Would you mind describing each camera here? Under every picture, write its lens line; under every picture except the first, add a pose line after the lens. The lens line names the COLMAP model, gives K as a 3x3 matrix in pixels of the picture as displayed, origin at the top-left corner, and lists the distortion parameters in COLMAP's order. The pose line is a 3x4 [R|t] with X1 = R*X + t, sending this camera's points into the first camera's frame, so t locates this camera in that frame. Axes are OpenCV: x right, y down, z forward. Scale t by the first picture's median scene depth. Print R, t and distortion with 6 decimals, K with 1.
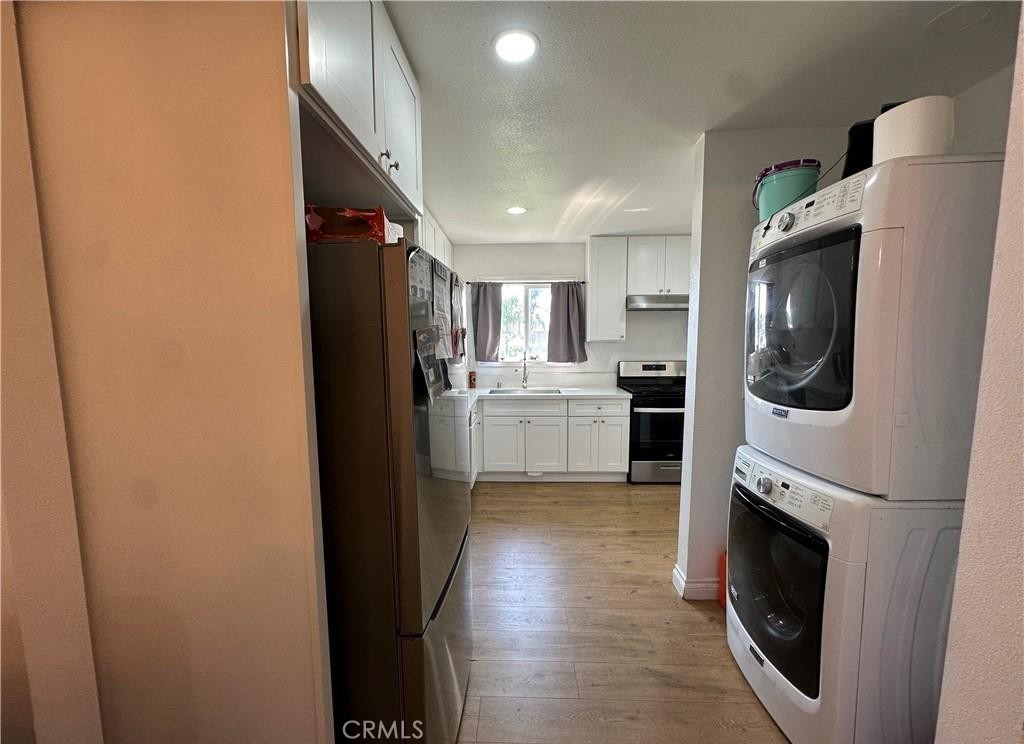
lens RADIAL K [[412.2, 0, 509.1], [0, 412.2, 377.8], [0, 0, 1]] dist [-0.007268, 0.000476]
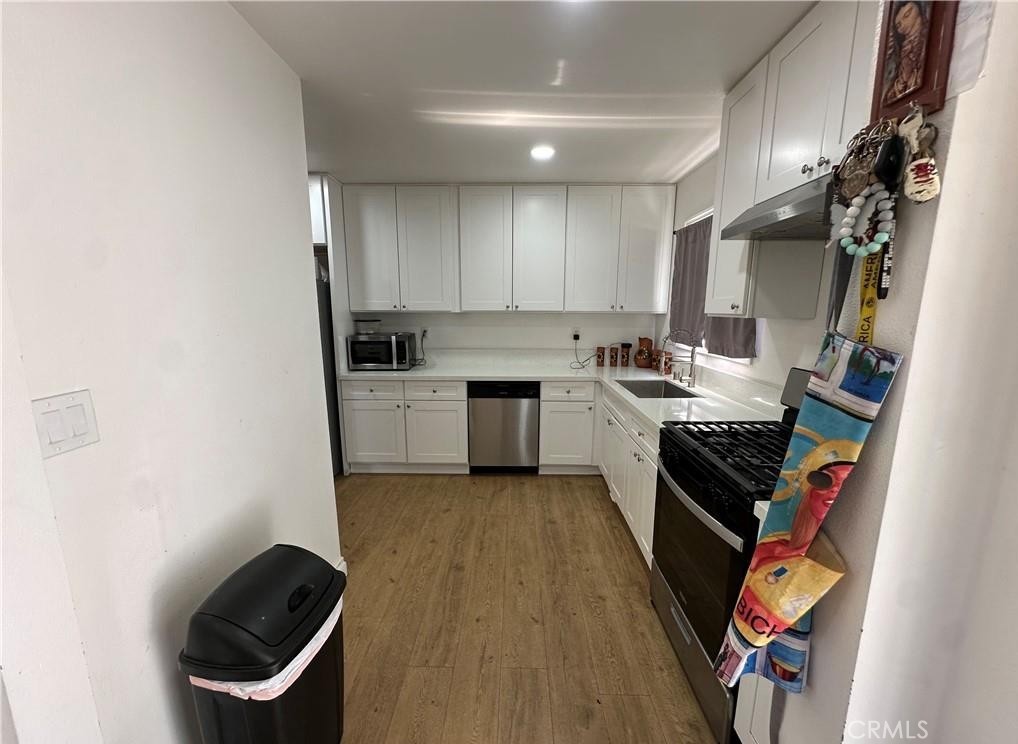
lens RADIAL K [[412.9, 0, 509.9], [0, 412.9, 383.1], [0, 0, 1]] dist [-0.006436, -0.000303]
pose [[0.009656, 0.186571, -0.982394, 0.734038], [-0.090581, 0.978564, 0.184954, -0.082112], [0.995842, 0.087200, 0.026349, 0.772989]]
